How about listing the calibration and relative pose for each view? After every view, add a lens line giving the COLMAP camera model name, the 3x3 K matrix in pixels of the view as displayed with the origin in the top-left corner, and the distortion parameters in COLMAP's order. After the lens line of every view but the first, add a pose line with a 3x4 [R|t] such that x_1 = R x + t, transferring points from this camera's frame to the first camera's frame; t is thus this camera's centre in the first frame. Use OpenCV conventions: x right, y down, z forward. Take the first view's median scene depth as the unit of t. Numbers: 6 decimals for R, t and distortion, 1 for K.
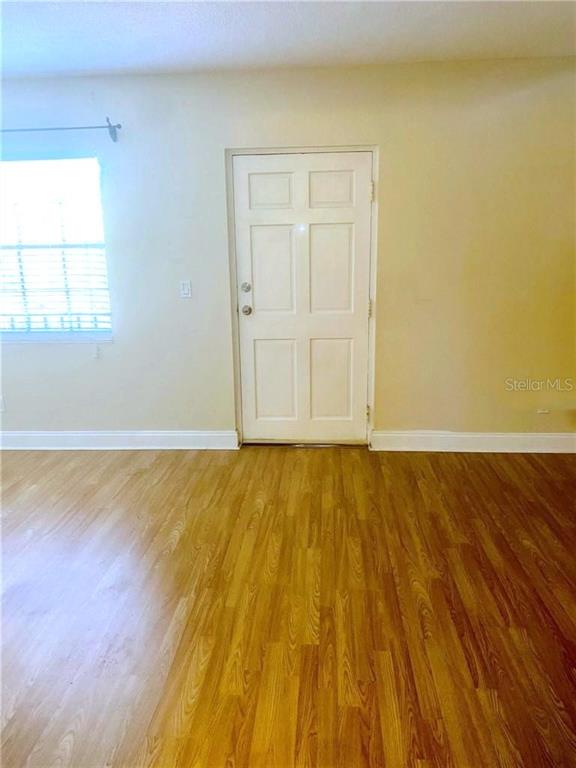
lens RADIAL K [[595.6, 0, 288.0], [0, 595.6, 384.0], [0, 0, 1]] dist [0.010779, -0.002842]
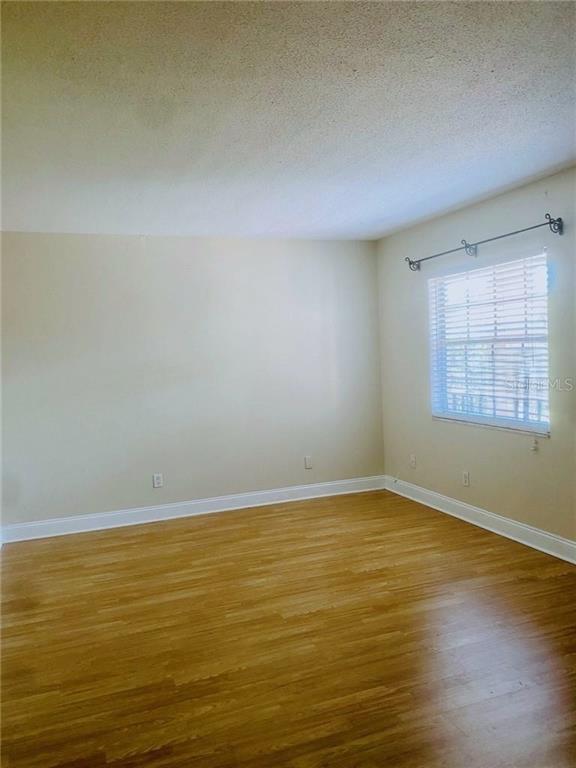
lens RADIAL K [[595.6, 0, 288.0], [0, 595.6, 384.0], [0, 0, 1]] dist [0.010779, -0.002842]
pose [[0.415018, 0.058611, -0.907924, 0.411589], [-0.187167, 0.982078, -0.022157, -0.056775], [0.890353, 0.179129, 0.418550, 0.222927]]
